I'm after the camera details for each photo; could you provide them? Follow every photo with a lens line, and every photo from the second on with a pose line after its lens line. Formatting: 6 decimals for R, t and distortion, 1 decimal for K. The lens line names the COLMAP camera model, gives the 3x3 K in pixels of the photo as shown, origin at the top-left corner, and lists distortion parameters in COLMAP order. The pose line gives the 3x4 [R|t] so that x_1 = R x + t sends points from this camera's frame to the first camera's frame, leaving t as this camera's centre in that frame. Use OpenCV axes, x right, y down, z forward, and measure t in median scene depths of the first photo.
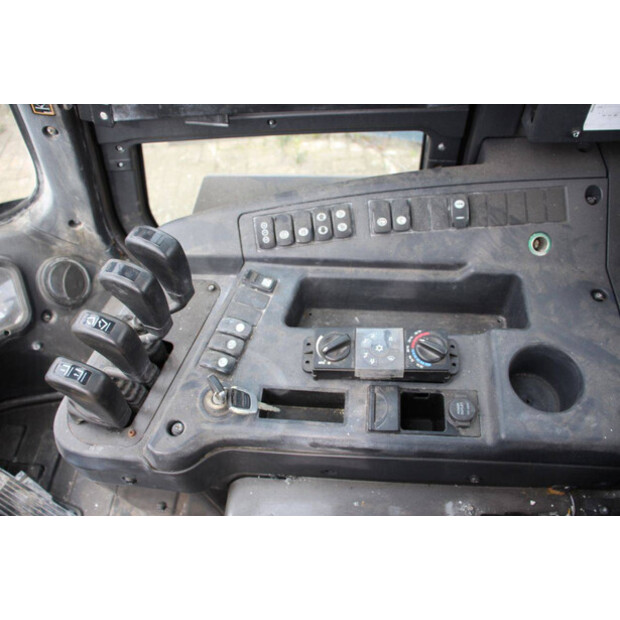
lens RADIAL K [[501.5, 0, 315.2], [0, 501.5, 310.0], [0, 0, 1]] dist [-0.159724, 0.112820]
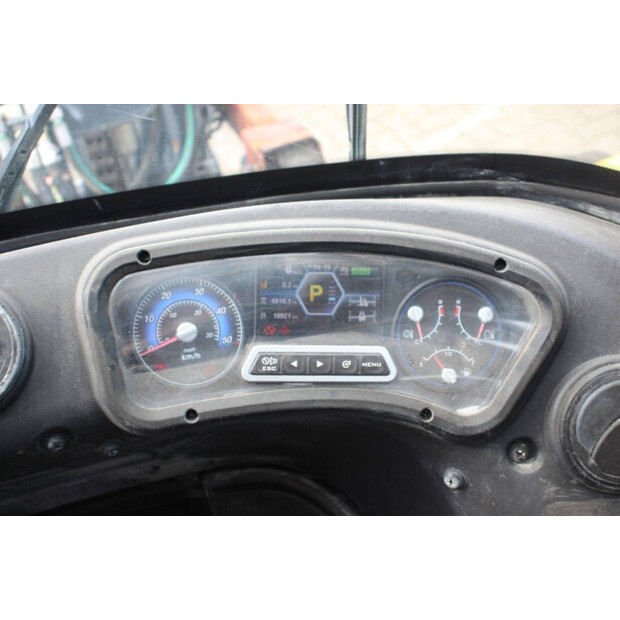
lens RADIAL K [[924.7, 0, 310.6], [0, 924.7, 309.3], [0, 0, 1]] dist [0.056531, 0.000000]
pose [[0.420342, 0.602577, -0.678390, -0.234778], [-0.700796, 0.690509, 0.179116, -0.111618], [0.576365, 0.400123, 0.712534, 0.398608]]
